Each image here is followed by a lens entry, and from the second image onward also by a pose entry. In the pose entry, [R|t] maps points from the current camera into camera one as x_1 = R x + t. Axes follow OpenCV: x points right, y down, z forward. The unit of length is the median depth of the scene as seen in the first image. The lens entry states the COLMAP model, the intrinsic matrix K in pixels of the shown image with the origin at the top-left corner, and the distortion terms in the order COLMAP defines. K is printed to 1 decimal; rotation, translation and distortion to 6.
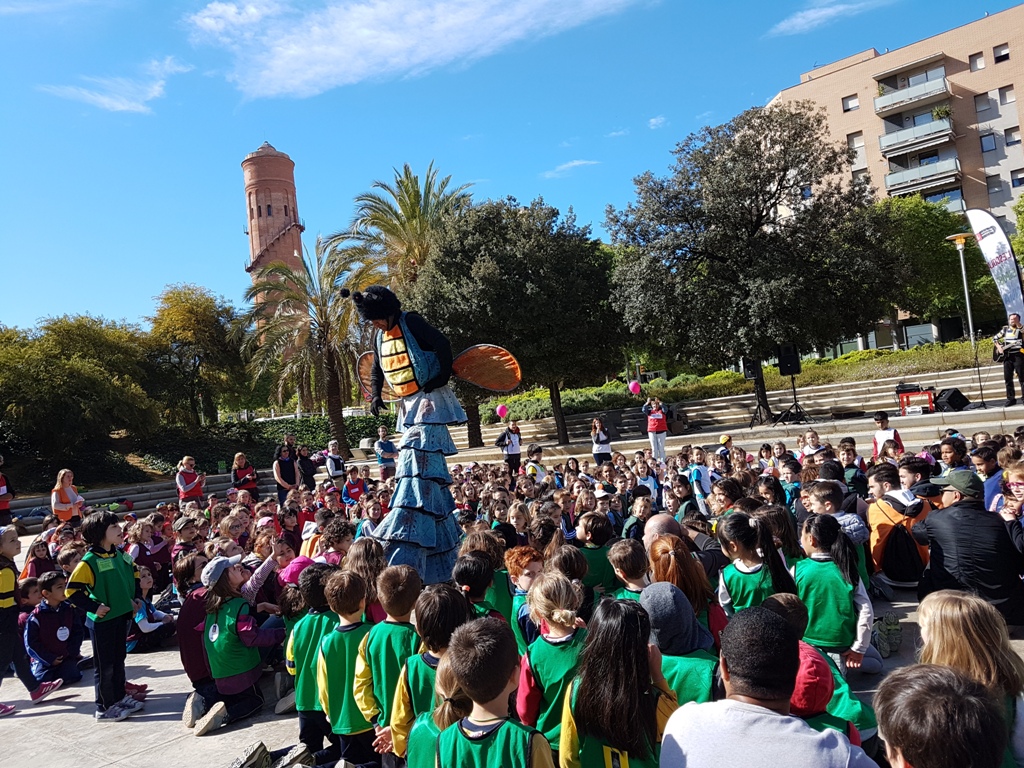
lens RADIAL K [[784.4, 0, 512.0], [0, 784.4, 384.0], [0, 0, 1]] dist [-0.003297, -0.003470]
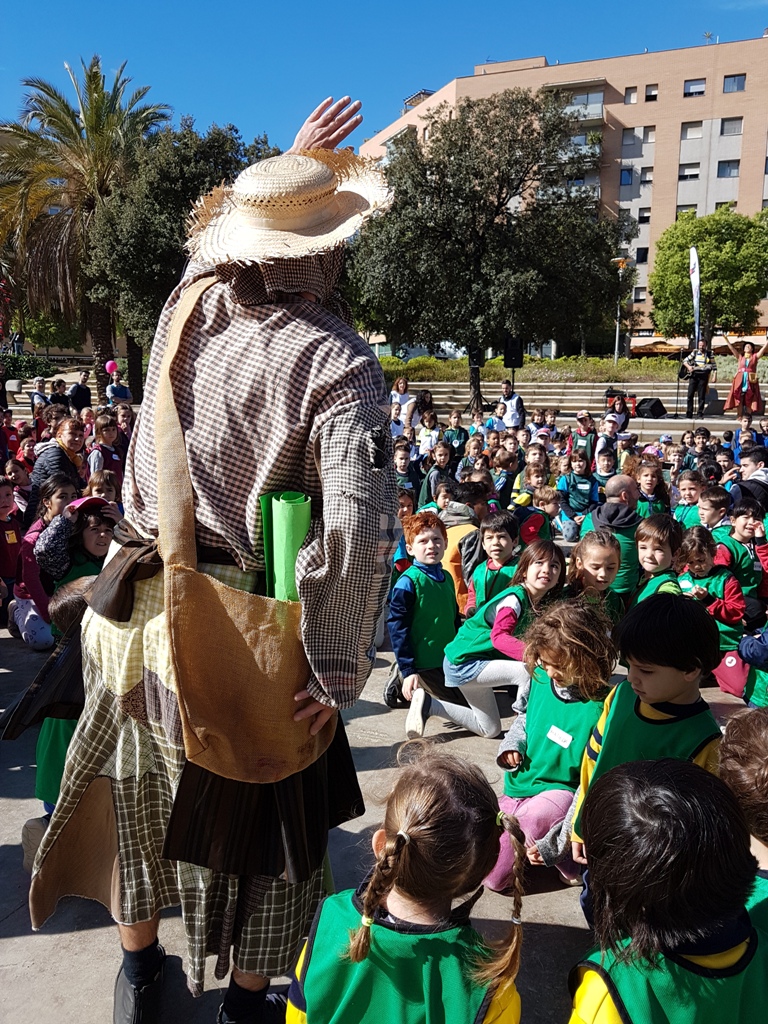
lens RADIAL K [[784.4, 0, 383.9], [0, 784.4, 497.7], [0, 0, 1]] dist [-0.003297, -0.003470]
pose [[0.935279, 0.069082, 0.347104, -0.170787], [-0.128376, 0.980189, 0.150829, 0.023480], [-0.329808, -0.185627, 0.925618, 0.069686]]
